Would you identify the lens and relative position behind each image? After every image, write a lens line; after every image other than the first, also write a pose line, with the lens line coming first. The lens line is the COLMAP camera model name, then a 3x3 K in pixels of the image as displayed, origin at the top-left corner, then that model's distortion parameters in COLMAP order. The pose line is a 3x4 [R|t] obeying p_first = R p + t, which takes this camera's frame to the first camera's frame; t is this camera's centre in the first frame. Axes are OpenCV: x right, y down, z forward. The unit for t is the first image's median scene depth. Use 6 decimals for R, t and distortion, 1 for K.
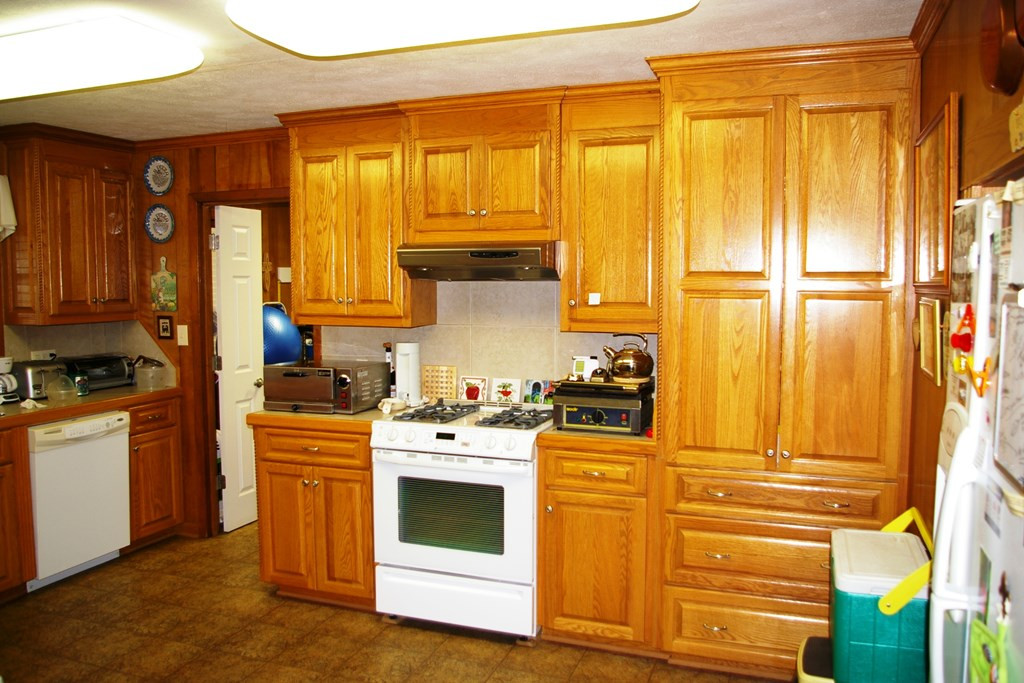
lens RADIAL K [[790.9, 0, 512.0], [0, 790.9, 341.5], [0, 0, 1]] dist [-0.110081, 0.061962]
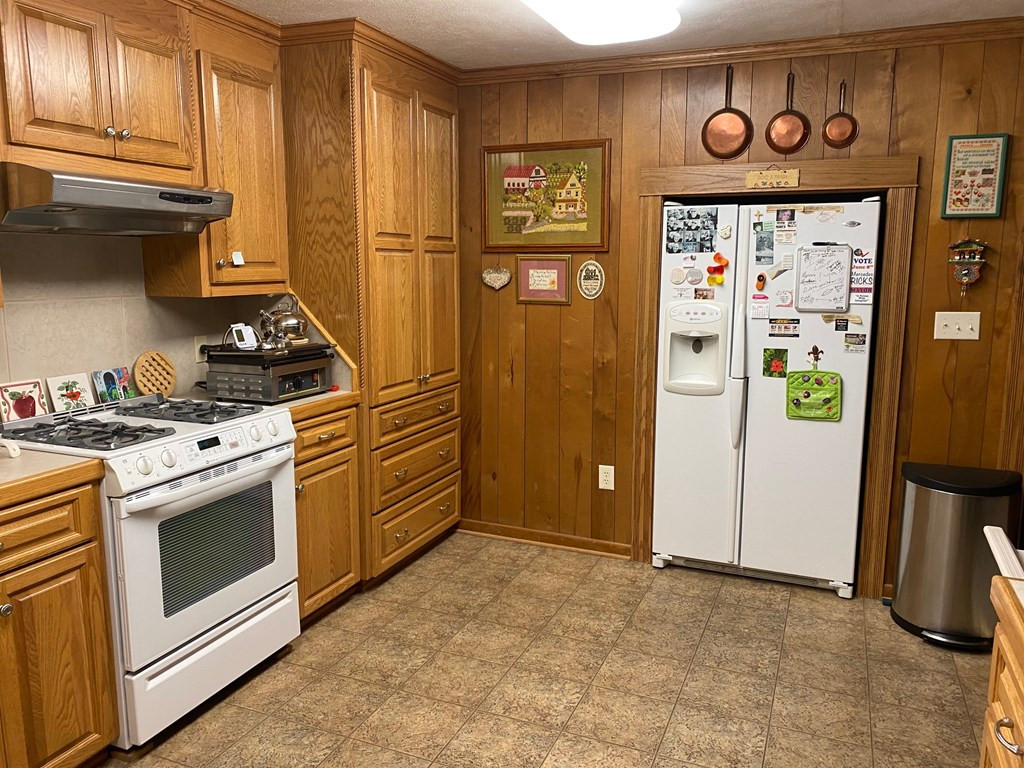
lens RADIAL K [[793.7, 0, 512.0], [0, 793.7, 384.0], [0, 0, 1]] dist [0.005348, 0.001862]
pose [[0.037935, -0.153956, 0.987349, -0.621782], [0.069454, 0.986077, 0.151089, -0.022245], [-0.996864, 0.062843, 0.048100, 0.520345]]
